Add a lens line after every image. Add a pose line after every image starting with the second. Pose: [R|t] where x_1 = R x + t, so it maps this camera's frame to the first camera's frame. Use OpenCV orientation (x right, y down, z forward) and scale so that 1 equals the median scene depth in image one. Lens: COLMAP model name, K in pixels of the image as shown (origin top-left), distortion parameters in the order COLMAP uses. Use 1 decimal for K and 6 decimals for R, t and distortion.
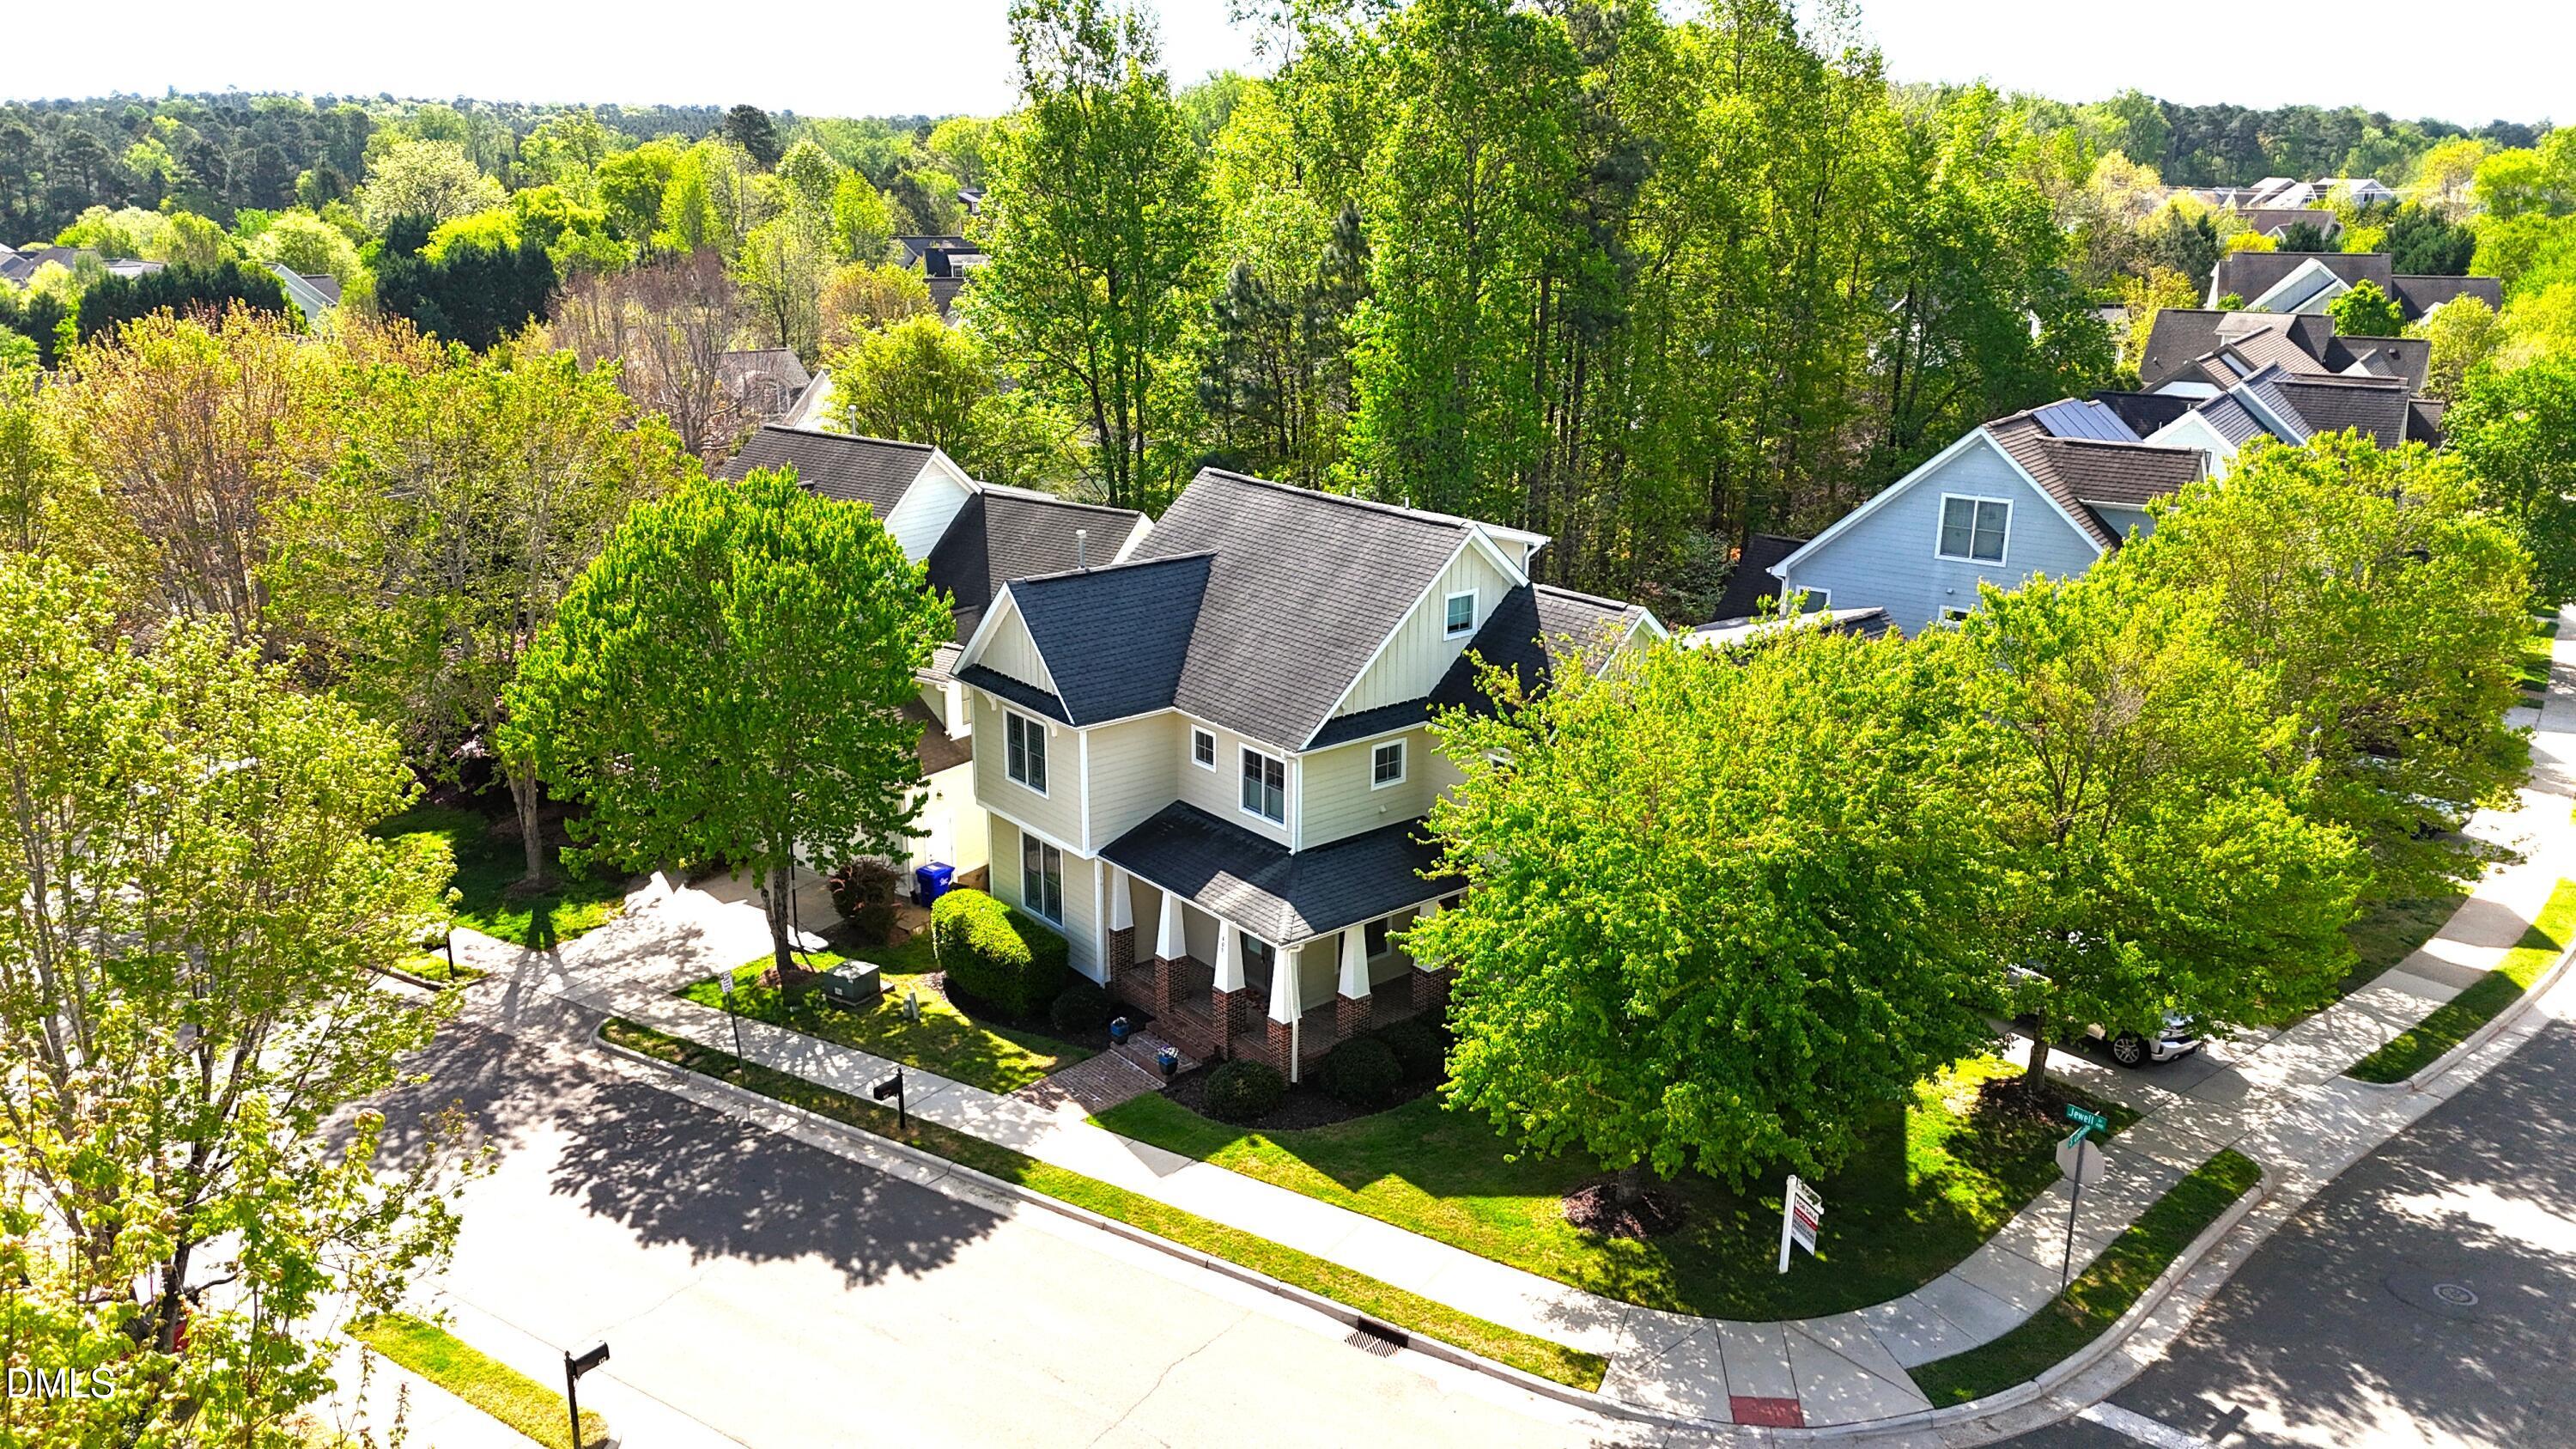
lens RADIAL K [[1749.5, 0, 1288.0], [0, 1749.5, 724.5], [0, 0, 1]] dist [-0.000950, -0.000260]
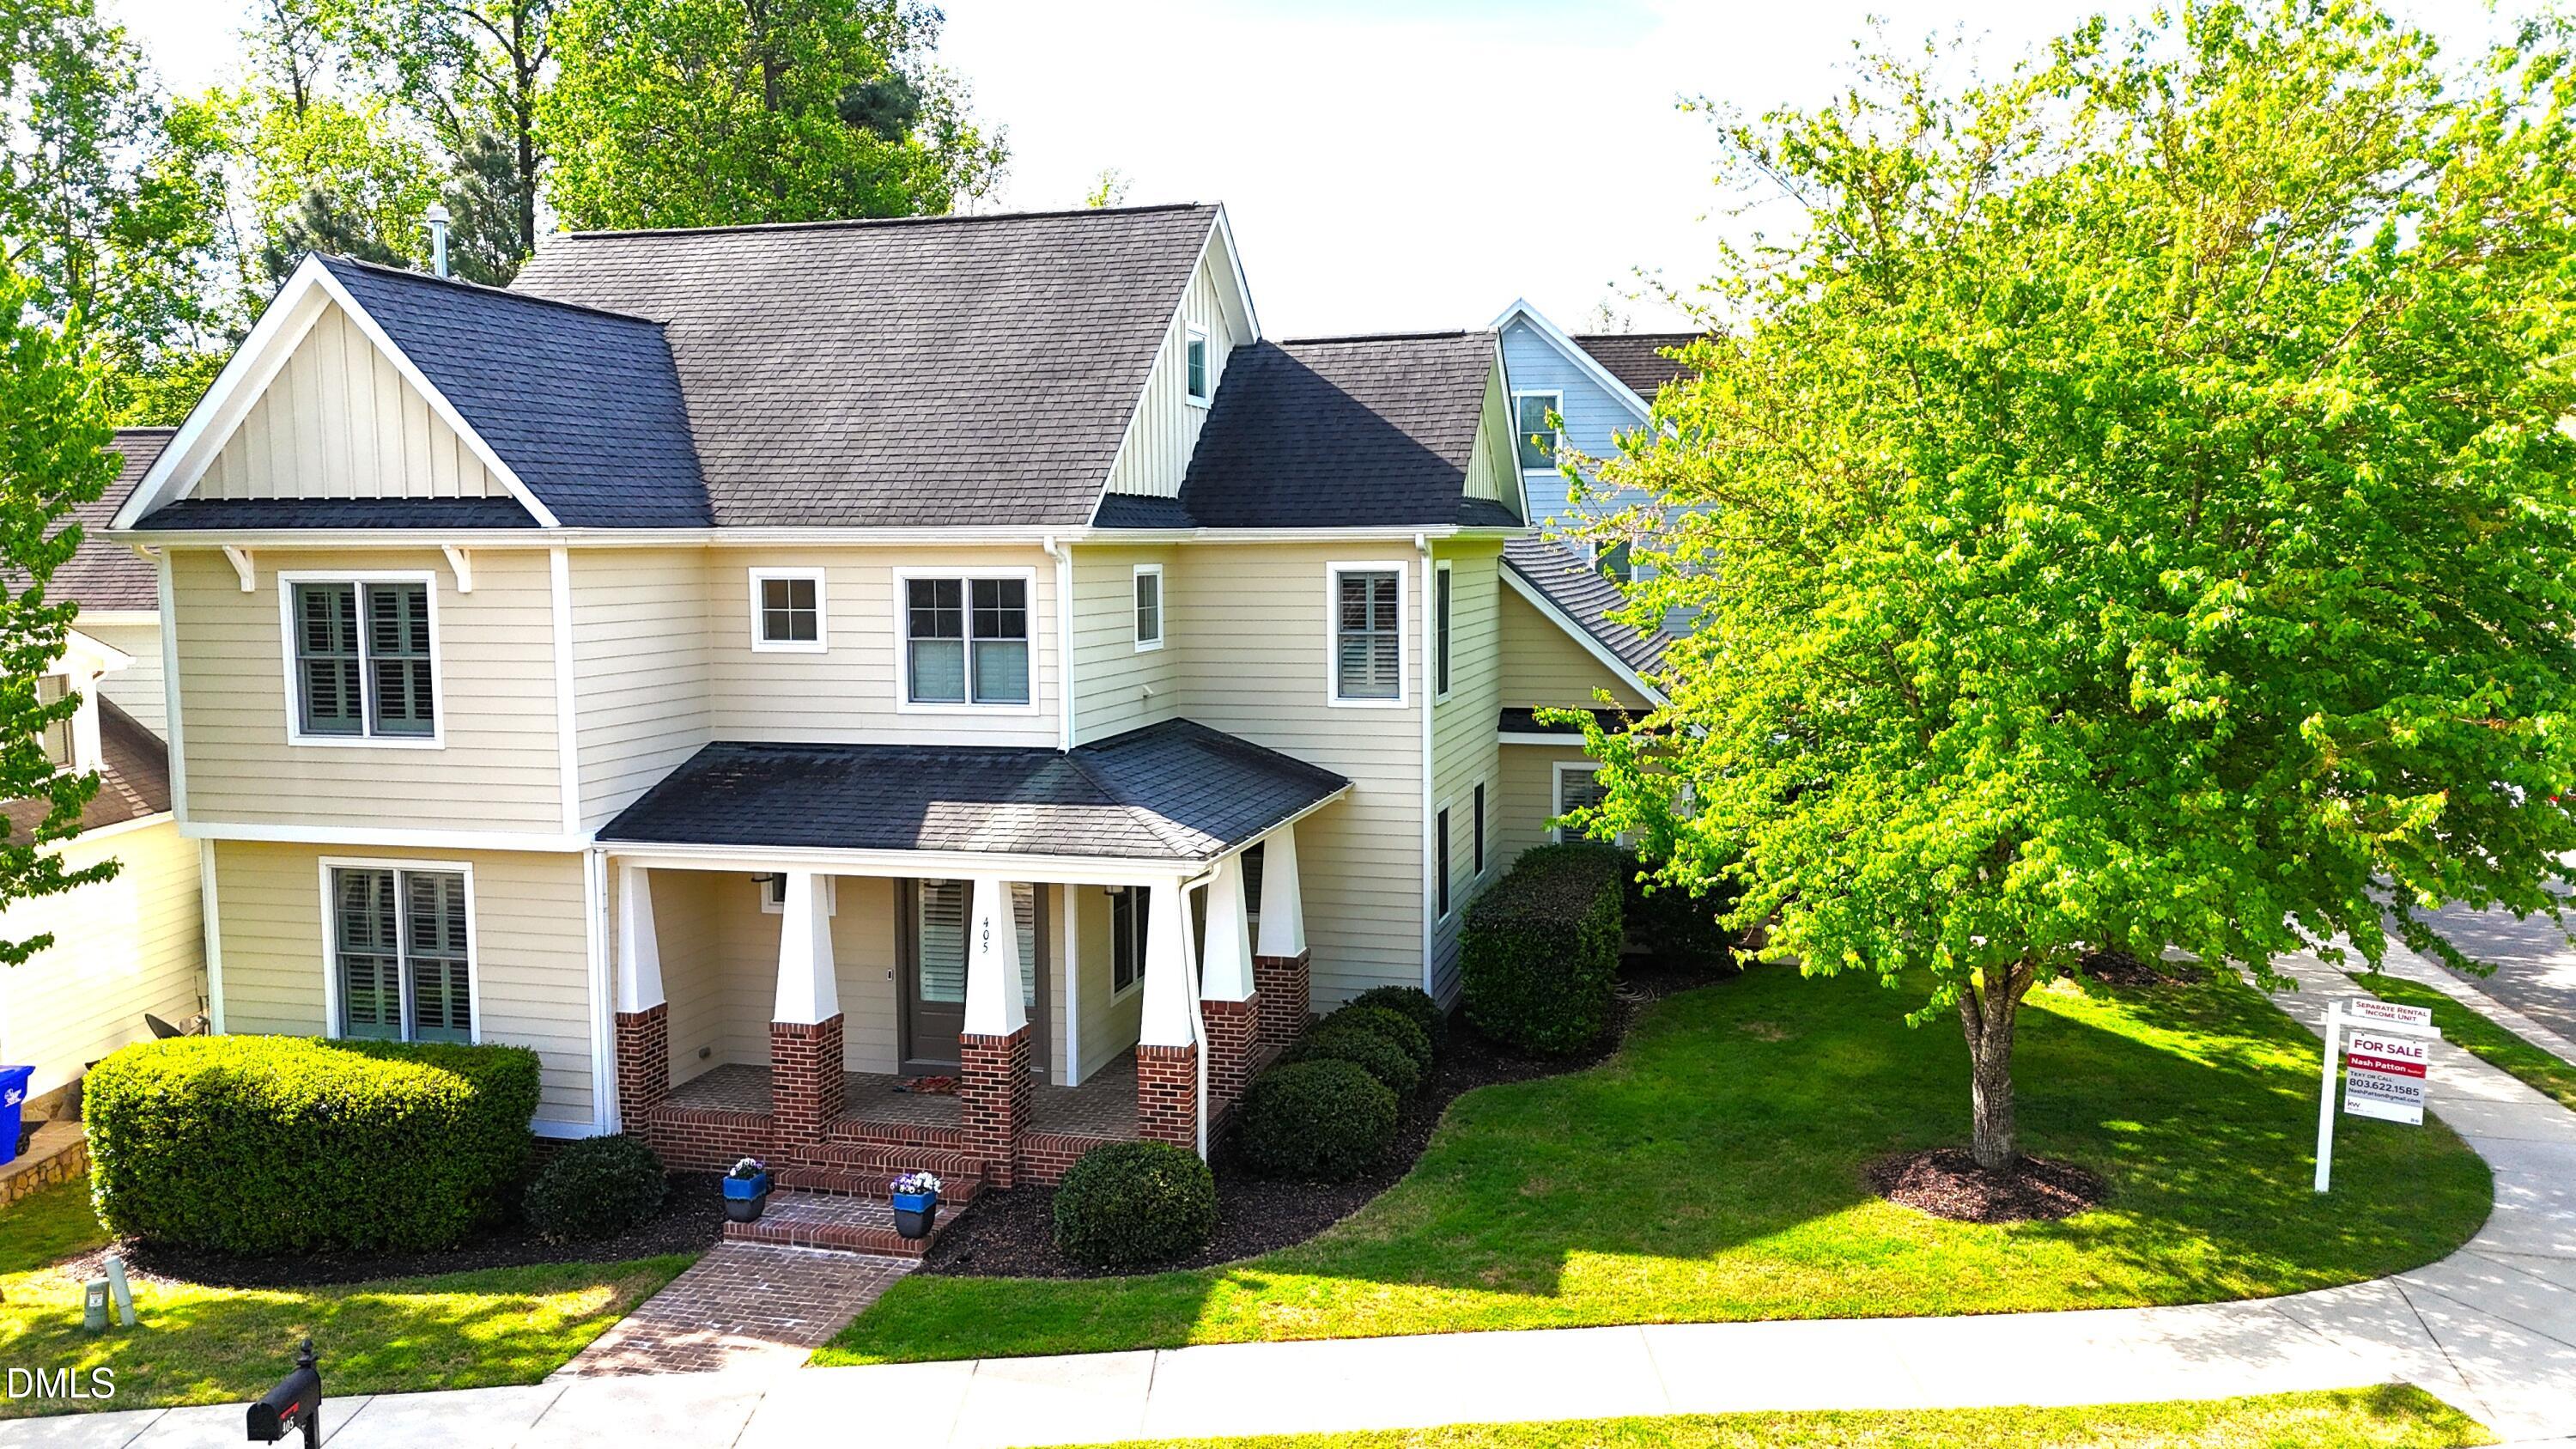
lens RADIAL K [[1863.8, 0, 1292.3], [0, 1863.8, 711.0], [0, 0, 1]] dist [0.084105, -0.081159]
pose [[0.815672, -0.065368, 0.574810, -0.254836], [0.176136, 0.974485, -0.139122, 0.149970], [-0.551050, 0.214722, 0.806374, 0.522192]]
